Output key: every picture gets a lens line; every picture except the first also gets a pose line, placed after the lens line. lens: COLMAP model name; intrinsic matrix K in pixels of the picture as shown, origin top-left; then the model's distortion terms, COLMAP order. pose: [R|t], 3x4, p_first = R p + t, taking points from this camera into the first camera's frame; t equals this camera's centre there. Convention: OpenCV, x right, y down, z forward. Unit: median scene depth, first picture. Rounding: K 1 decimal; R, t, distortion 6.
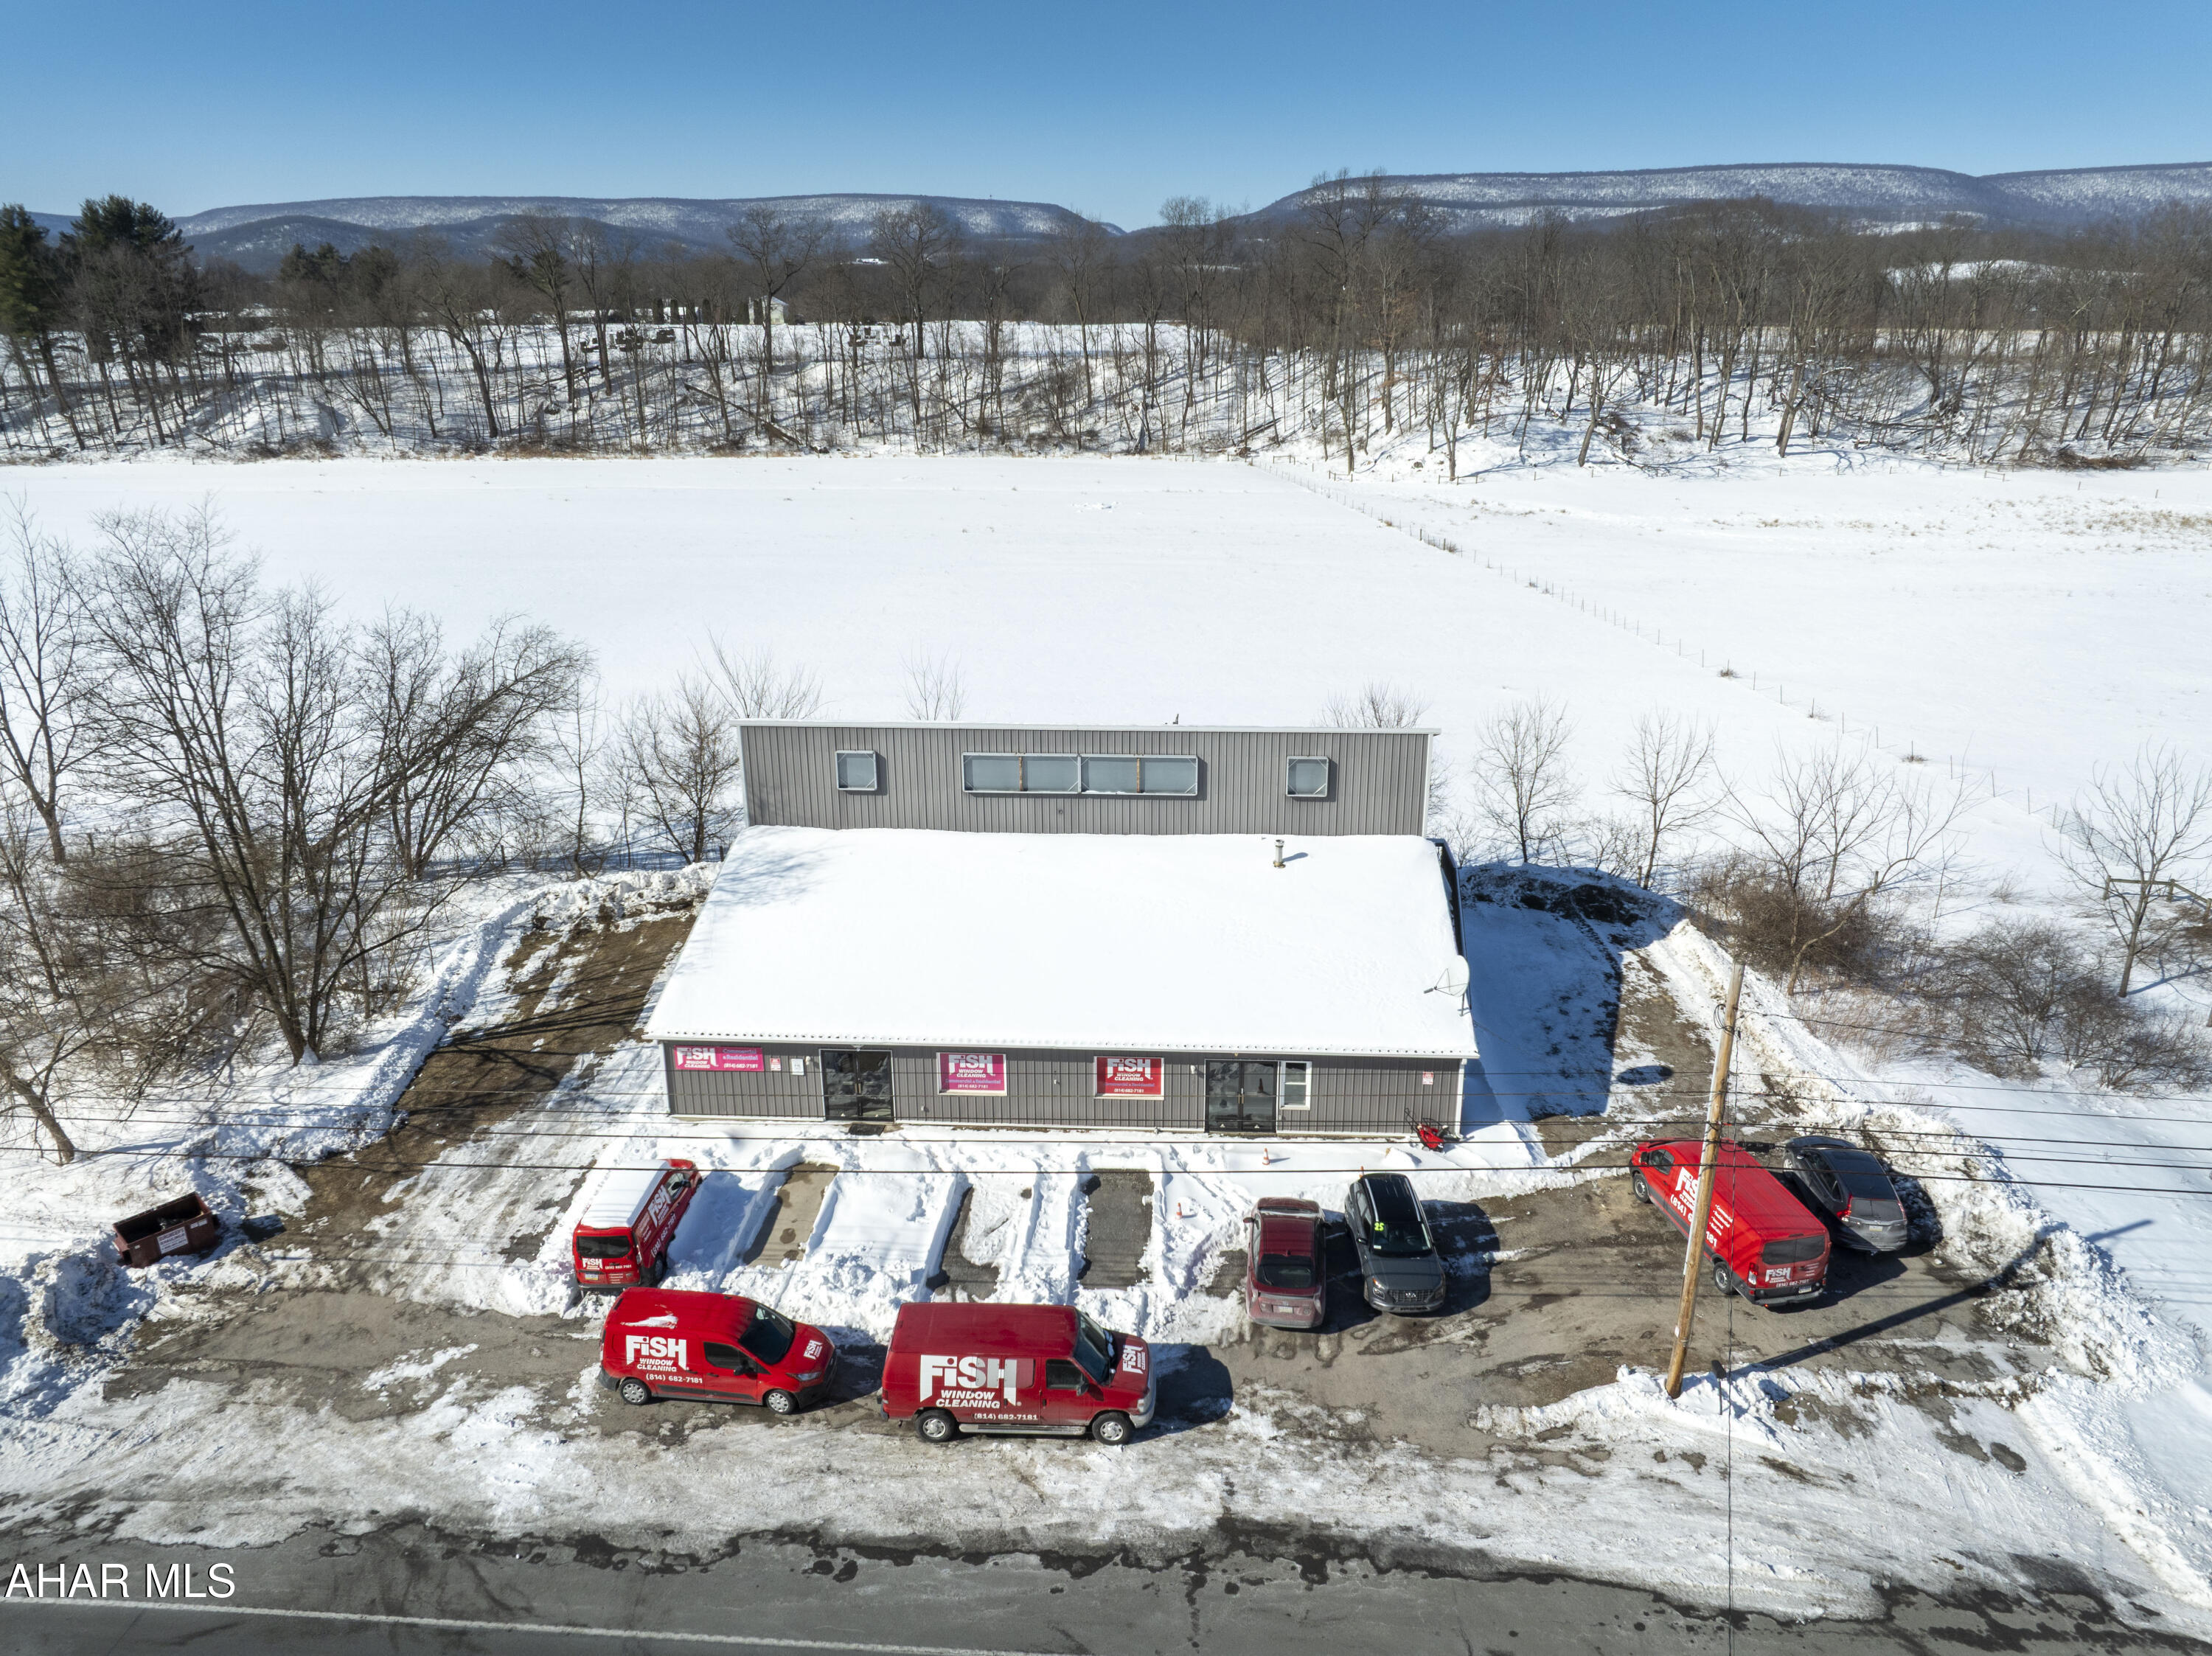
lens RADIAL K [[1554.2, 0, 1111.9], [0, 1554.2, 826.9], [0, 0, 1]] dist [-0.041862, 0.008011]
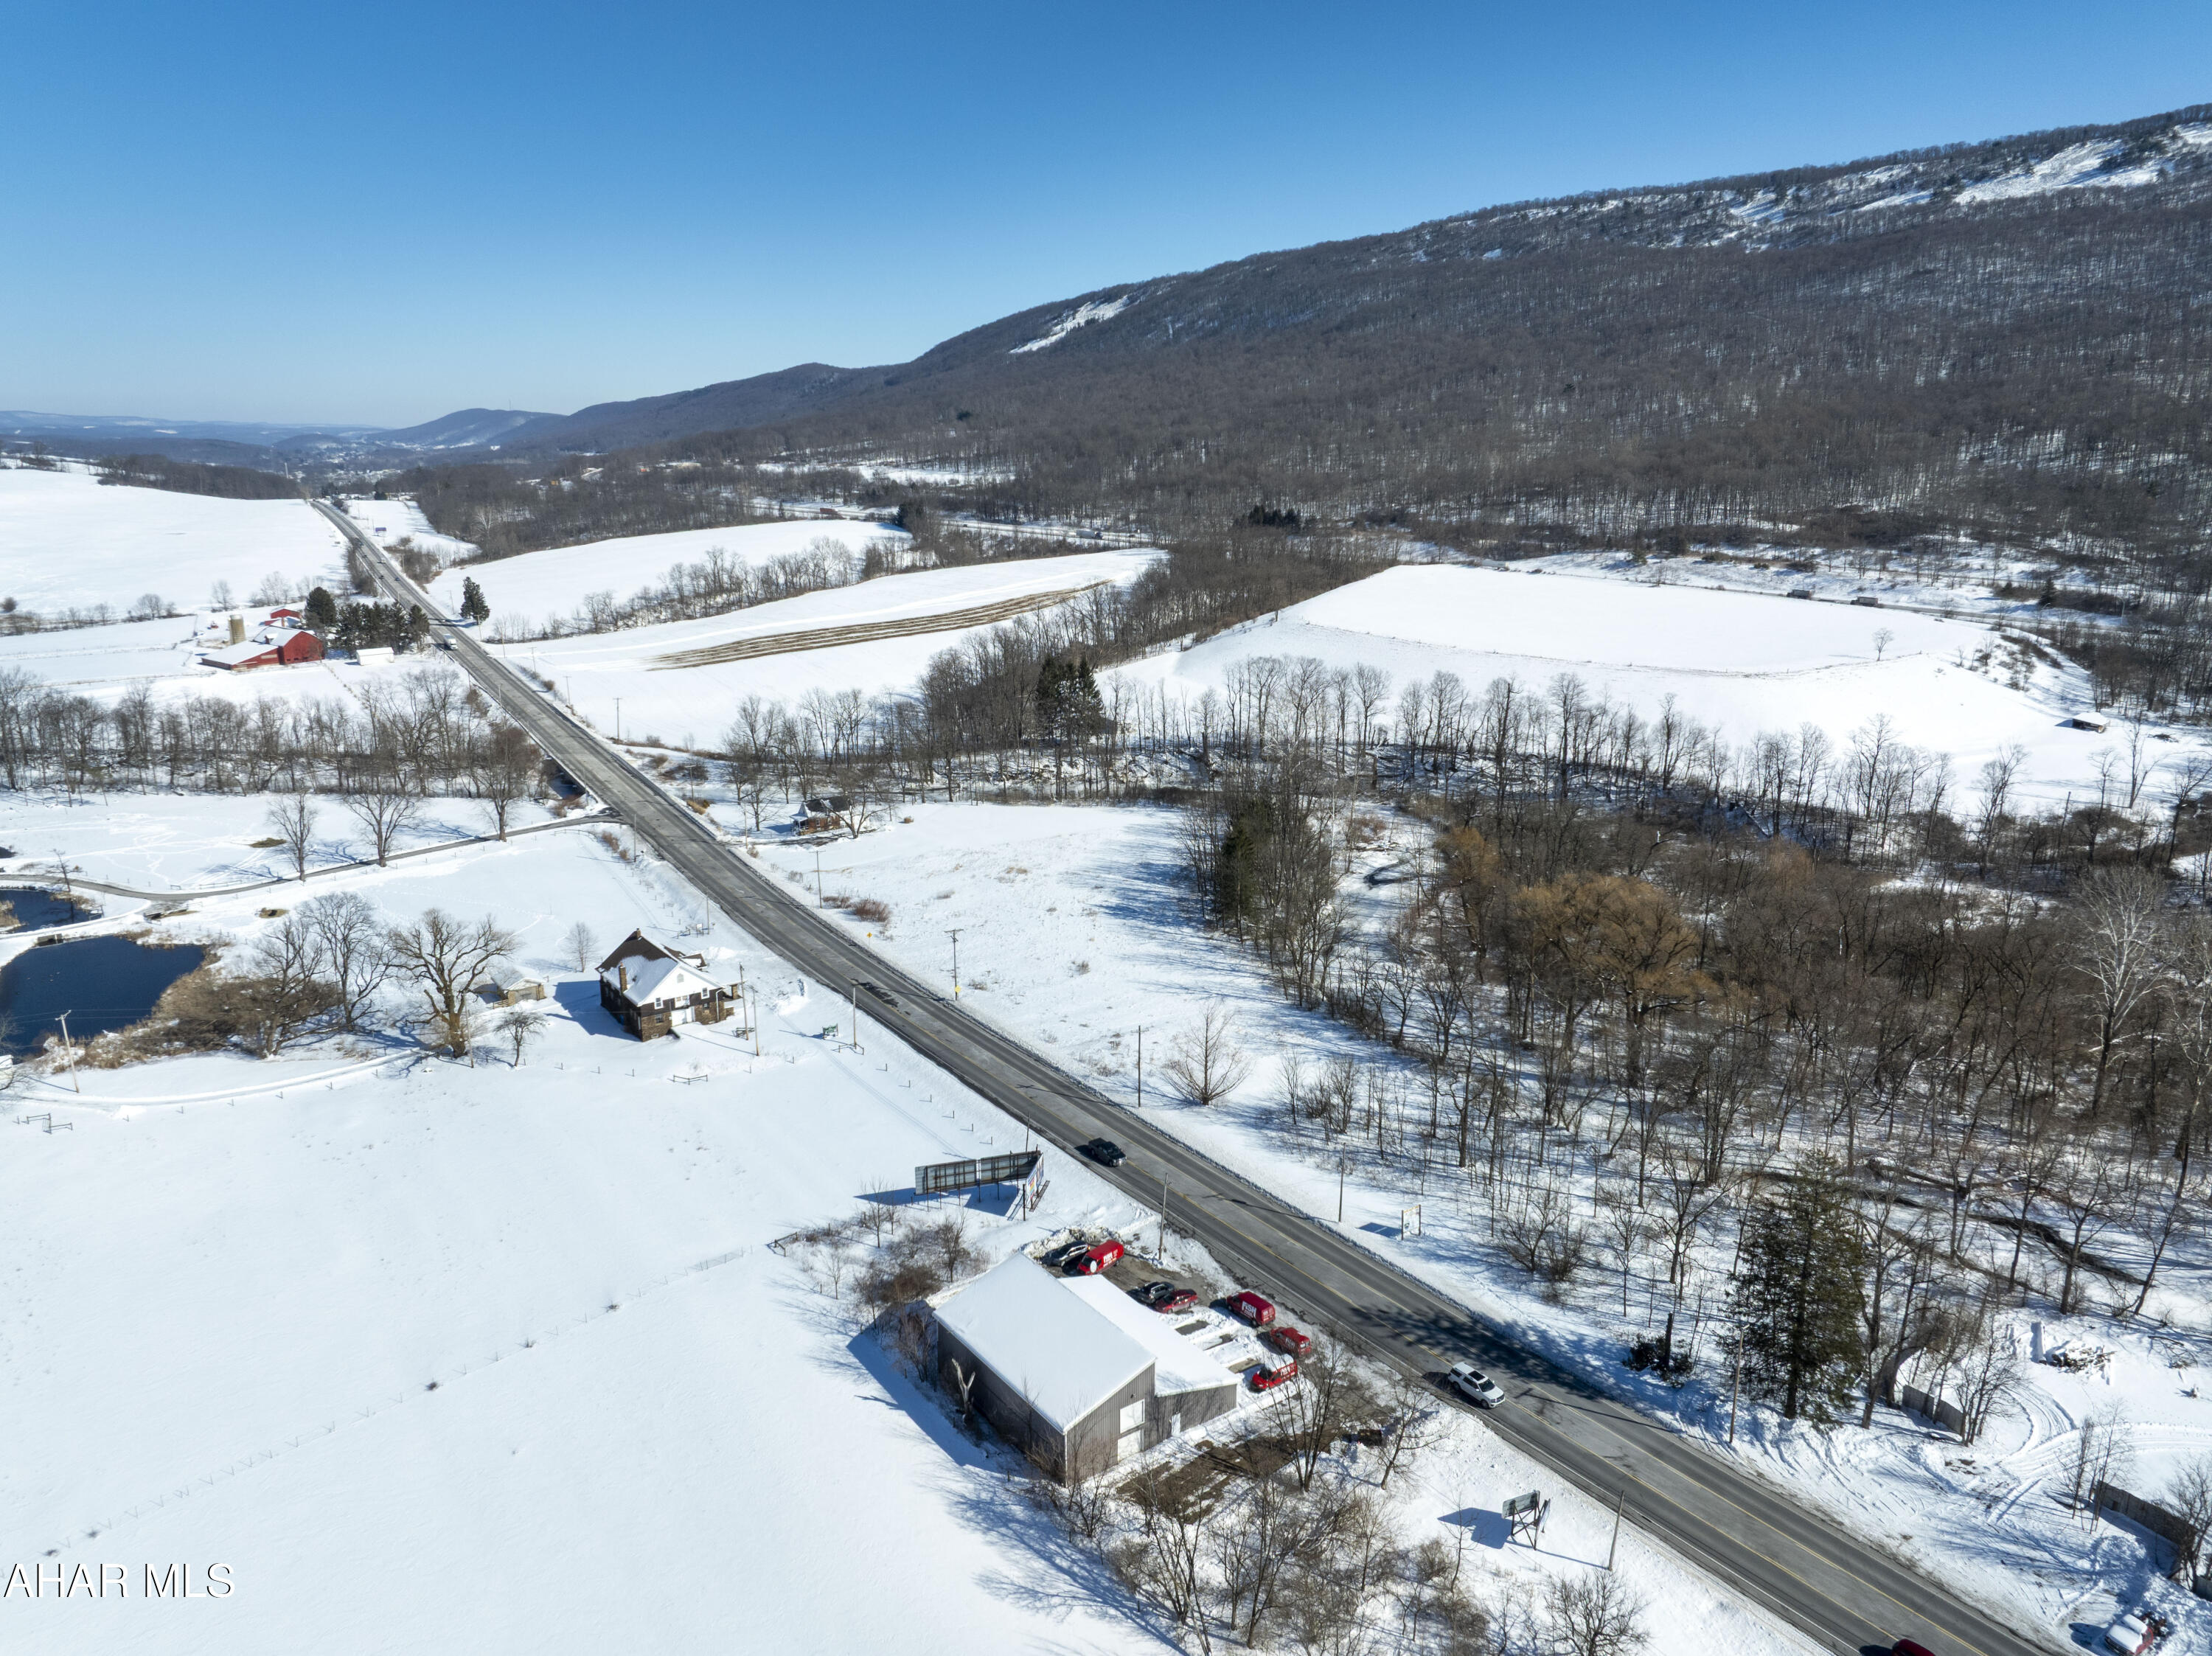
lens RADIAL K [[1554.2, 0, 1111.9], [0, 1554.2, 826.9], [0, 0, 1]] dist [-0.041862, 0.008011]
pose [[-0.626868, -0.189146, 0.755818, -2.072528], [0.264243, 0.860975, 0.434623, -2.072817], [-0.732948, 0.472171, -0.489737, 1.946256]]
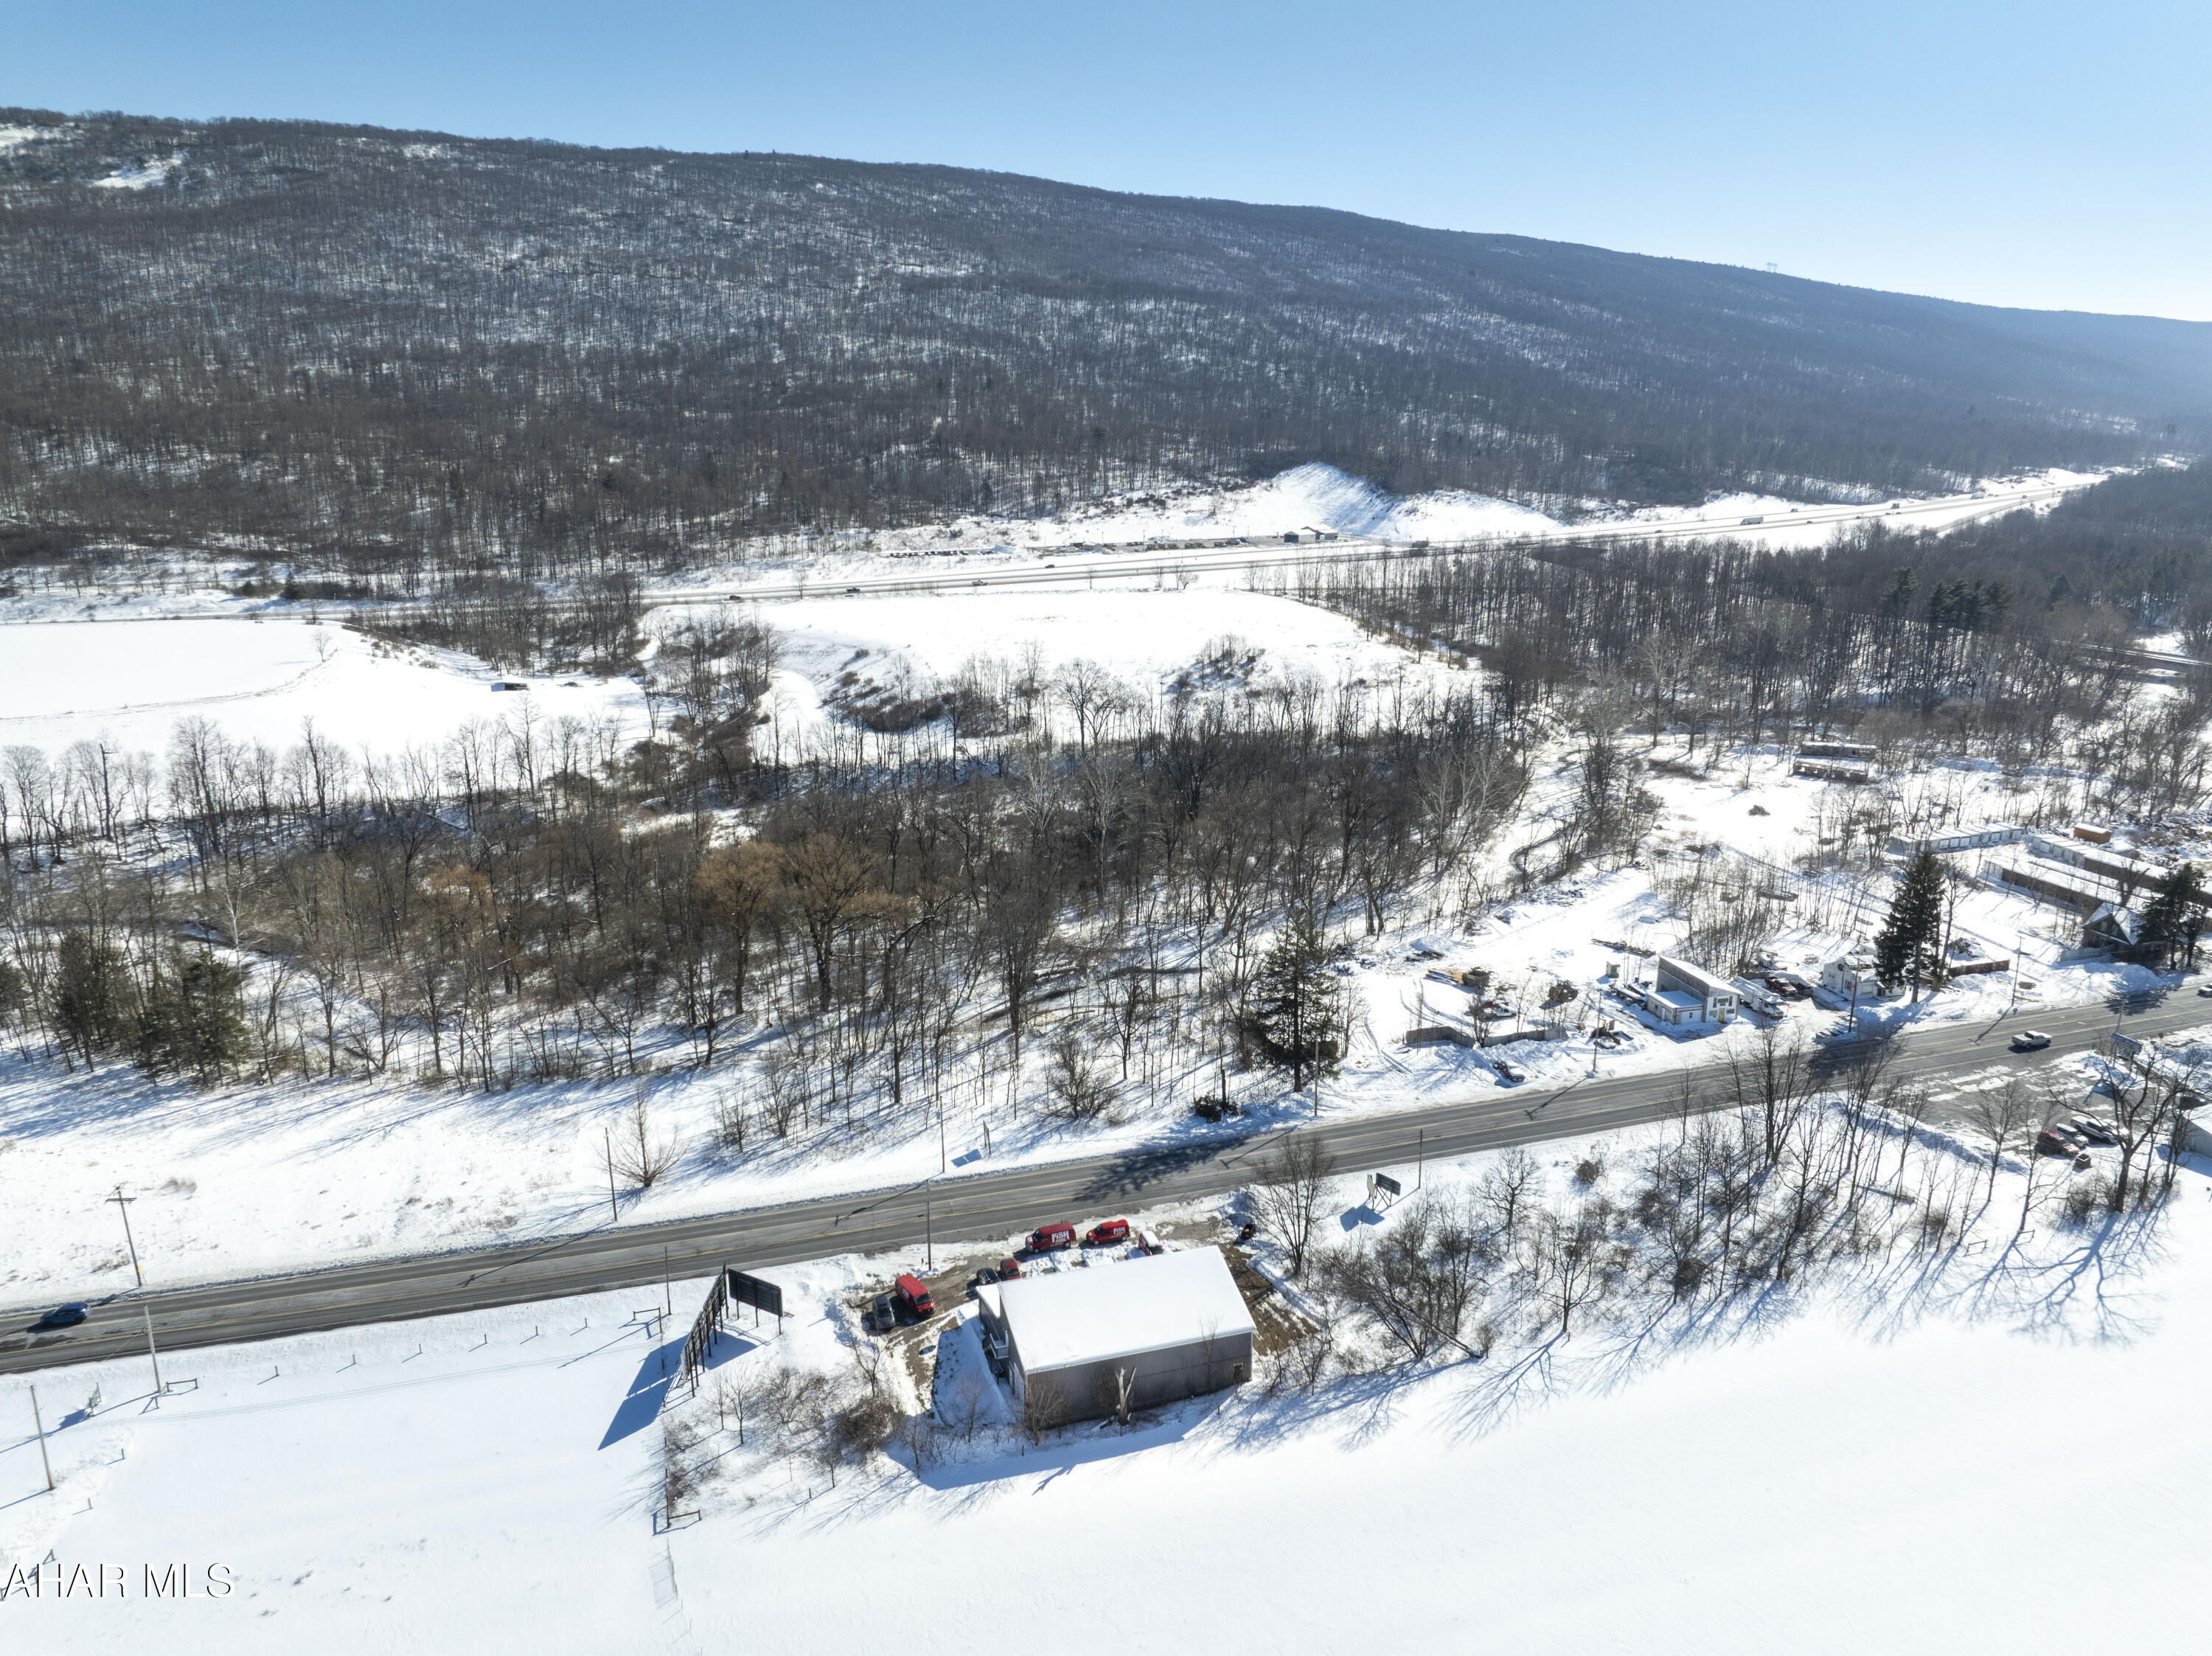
lens RADIAL K [[1554.2, 0, 1111.9], [0, 1554.2, 826.9], [0, 0, 1]] dist [-0.041862, 0.008011]
pose [[-0.931924, 0.097135, -0.349404, 0.951274], [-0.115150, 0.834348, 0.539077, -2.411012], [0.343888, 0.542612, -0.766364, 2.843675]]
